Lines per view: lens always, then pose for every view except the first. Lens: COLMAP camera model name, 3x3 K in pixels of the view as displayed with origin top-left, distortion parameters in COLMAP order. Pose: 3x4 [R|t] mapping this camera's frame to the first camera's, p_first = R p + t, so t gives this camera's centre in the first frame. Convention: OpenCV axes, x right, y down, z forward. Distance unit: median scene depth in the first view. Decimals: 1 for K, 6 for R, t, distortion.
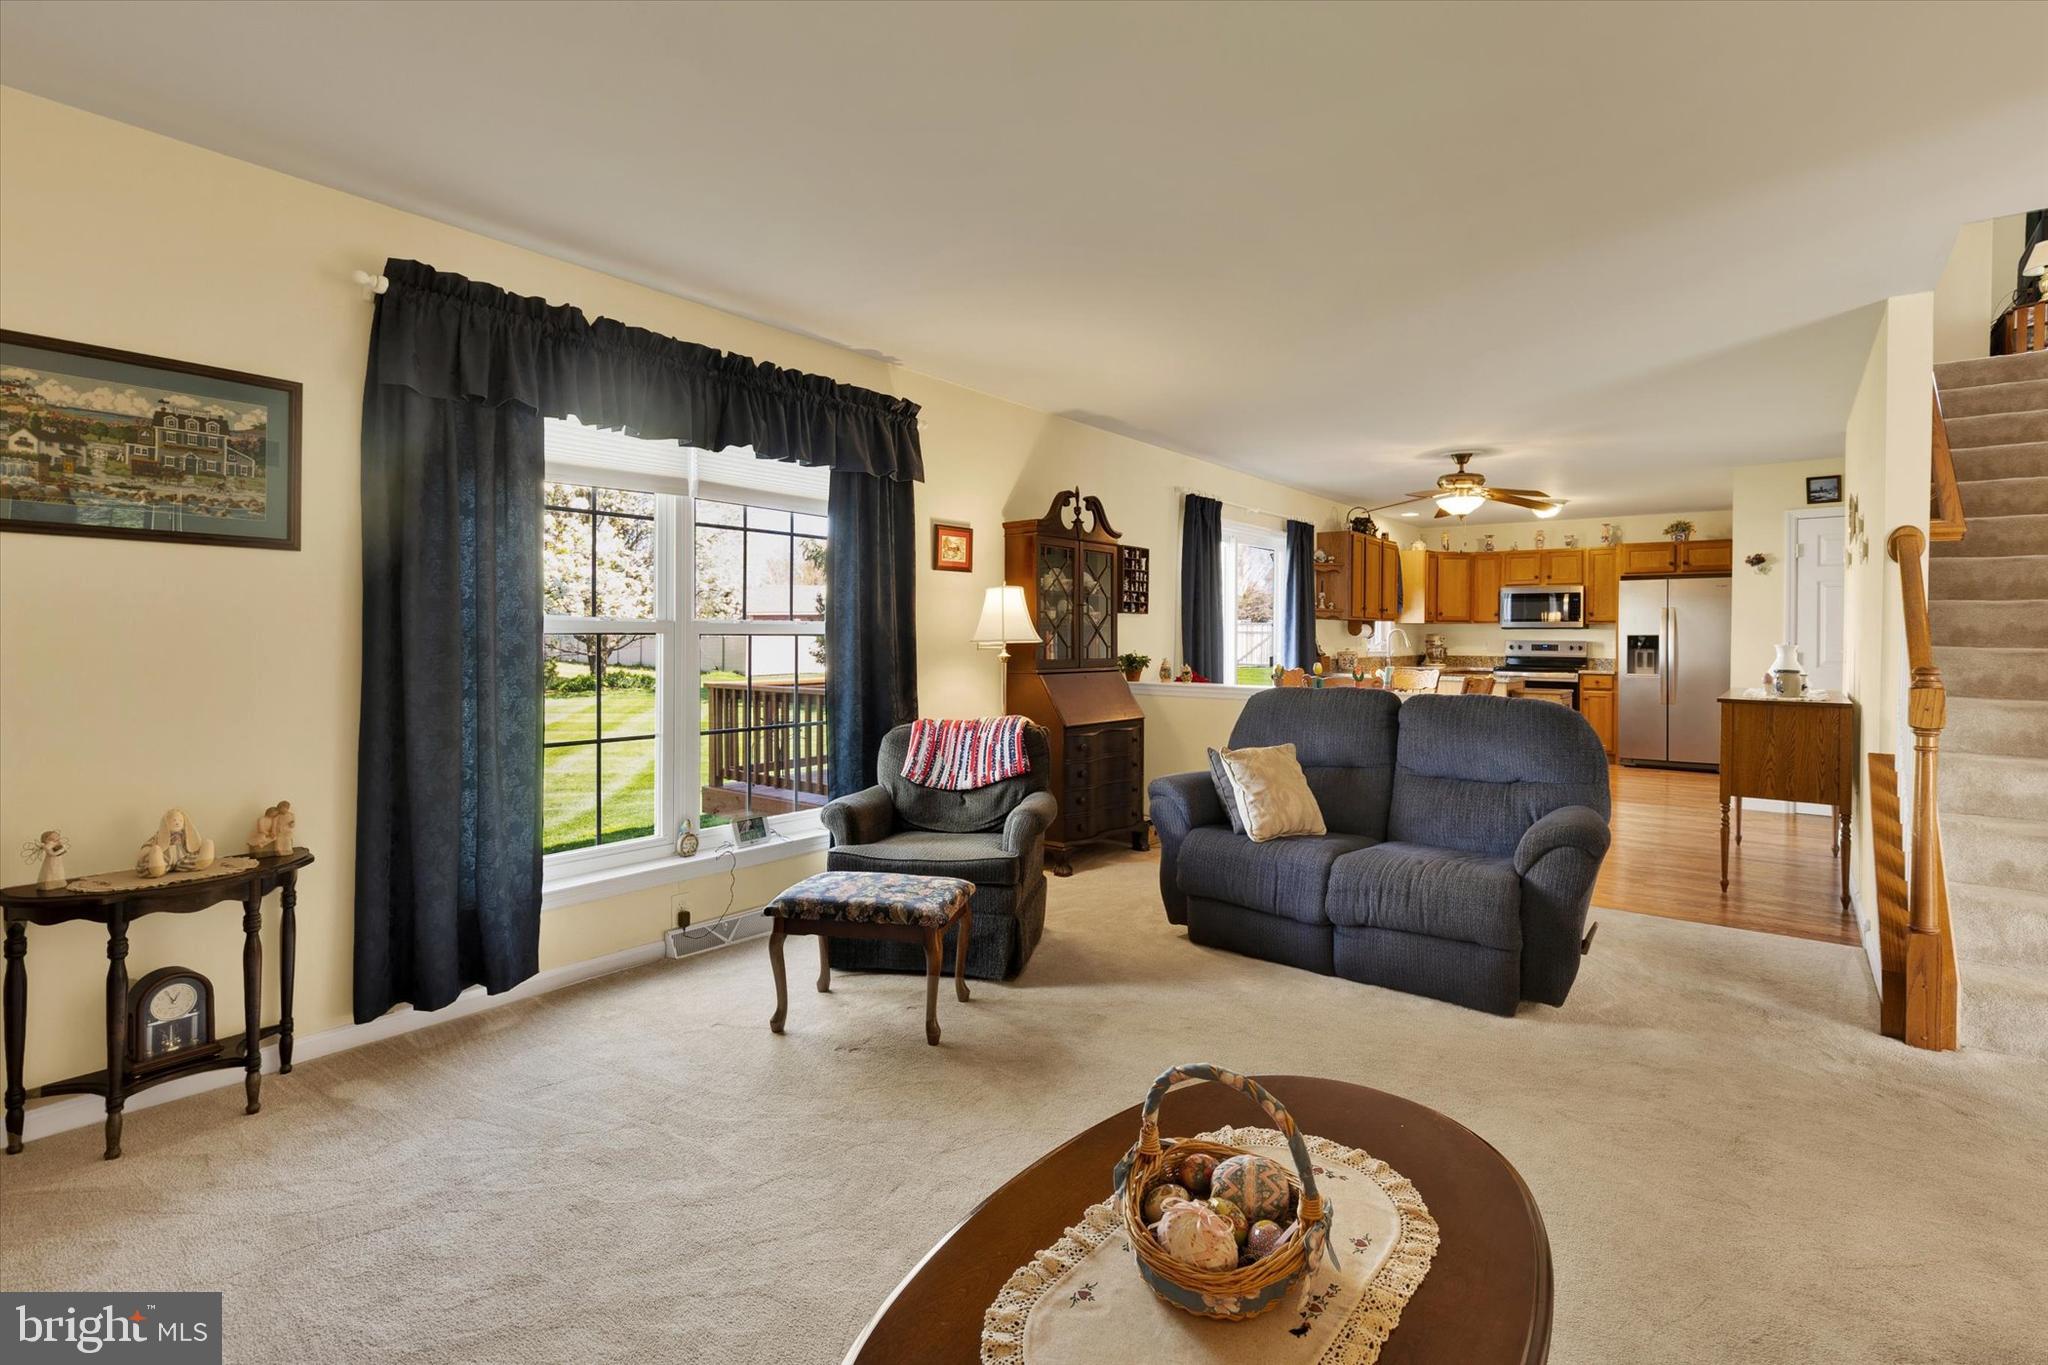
lens RADIAL K [[965.9, 0, 1055.3], [0, 965.9, 628.5], [0, 0, 1]] dist [0.016204, 0.000173]
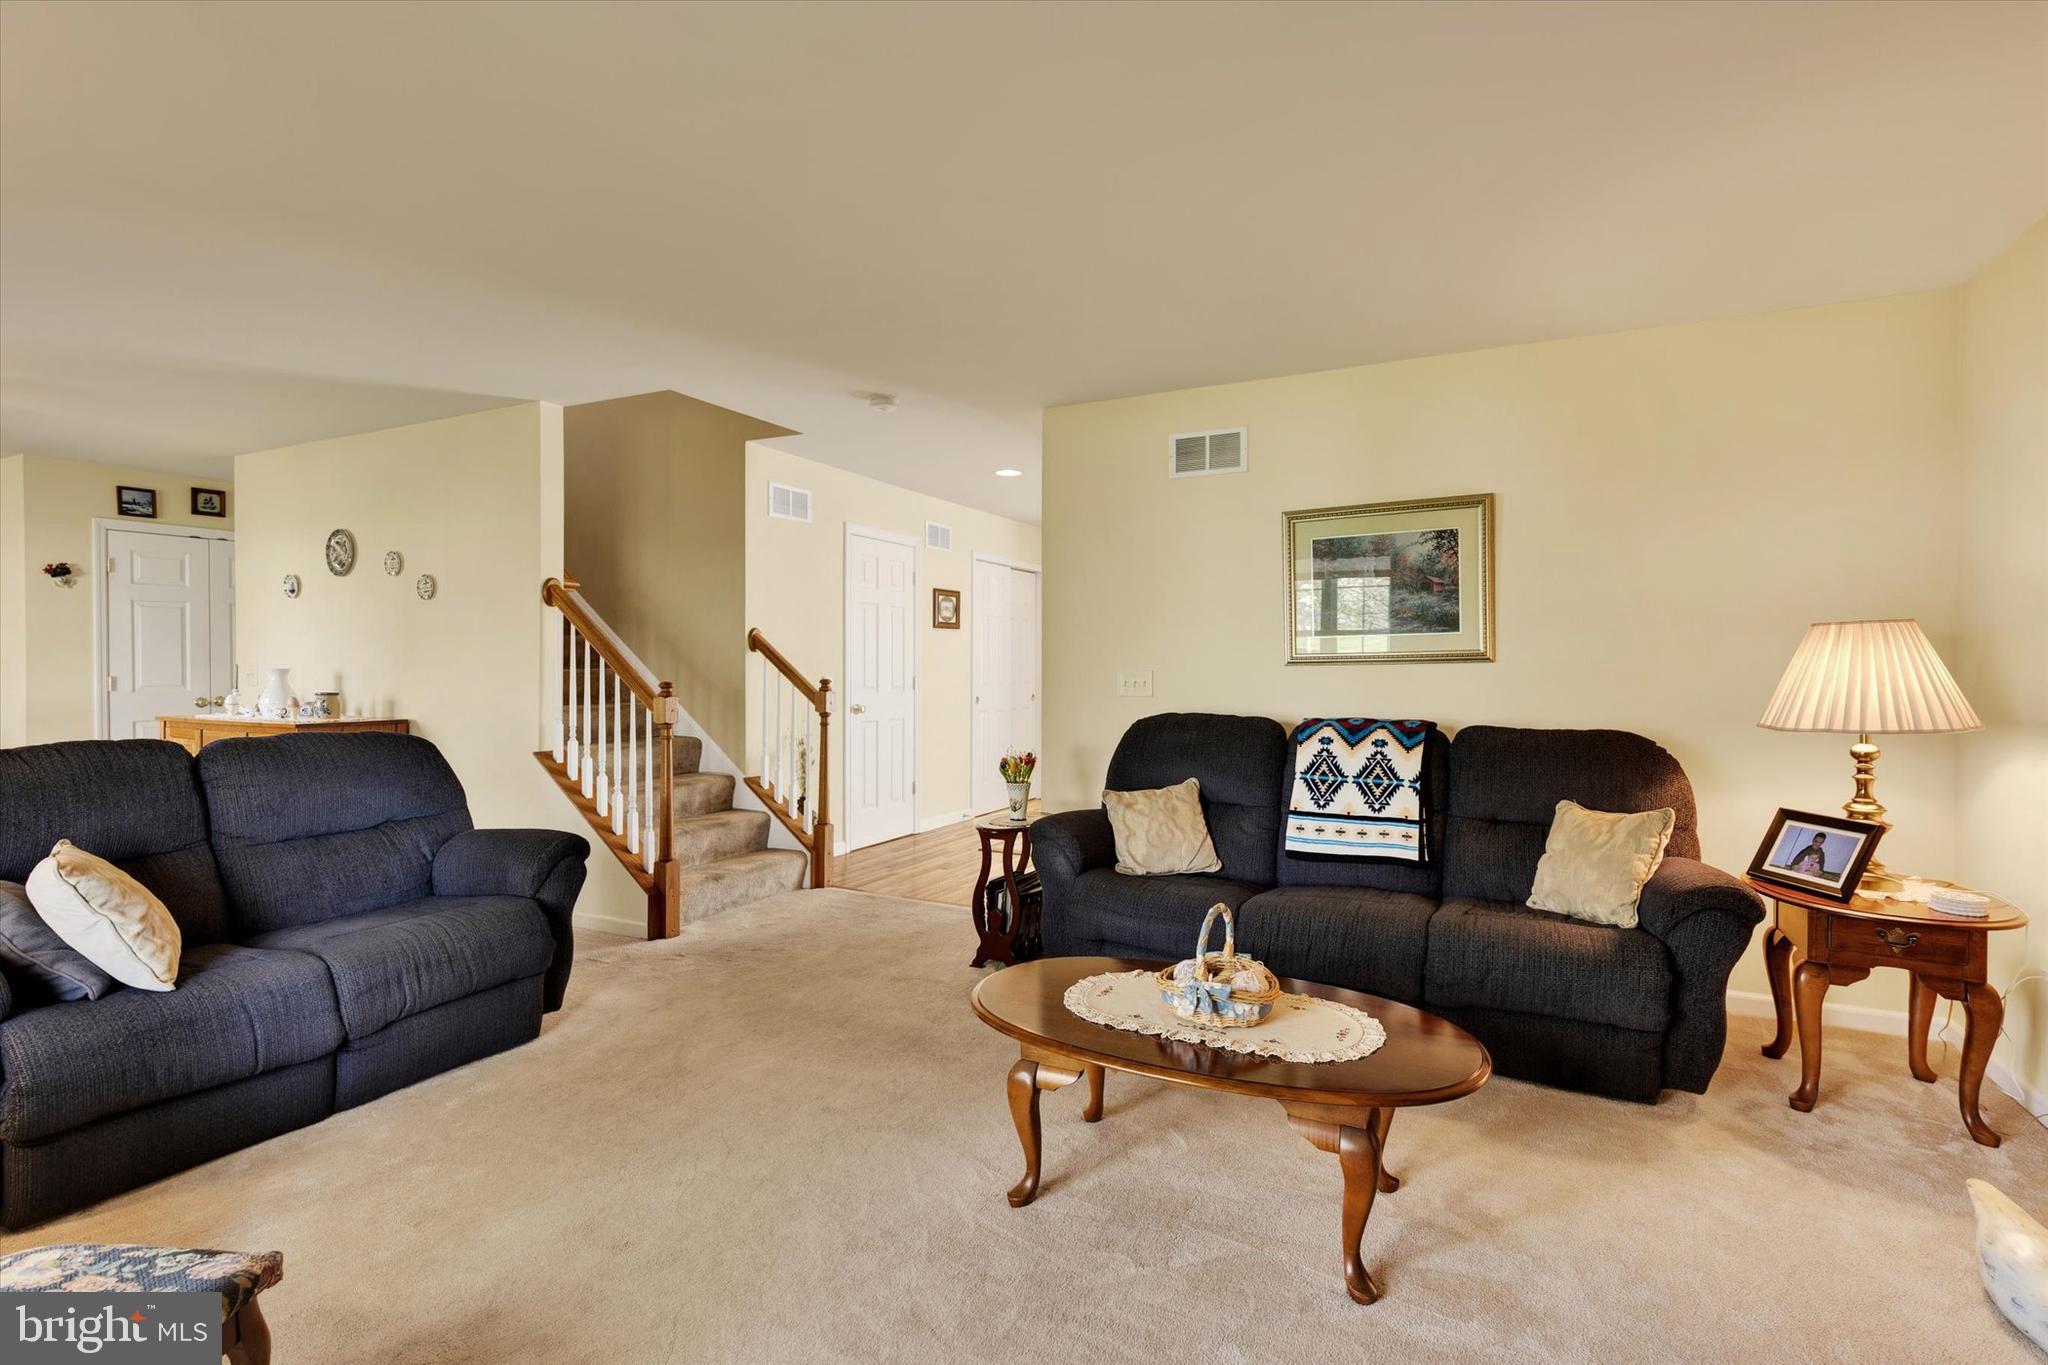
lens RADIAL K [[949.5, 0, 1037.0], [0, 949.5, 688.7], [0, 0, 1]] dist [0.009313, 0.000044]
pose [[-0.185847, -0.026938, 0.982209, -0.496756], [-0.013764, 0.999597, 0.024811, 0.003132], [-0.982482, -0.008908, -0.186143, 0.564401]]
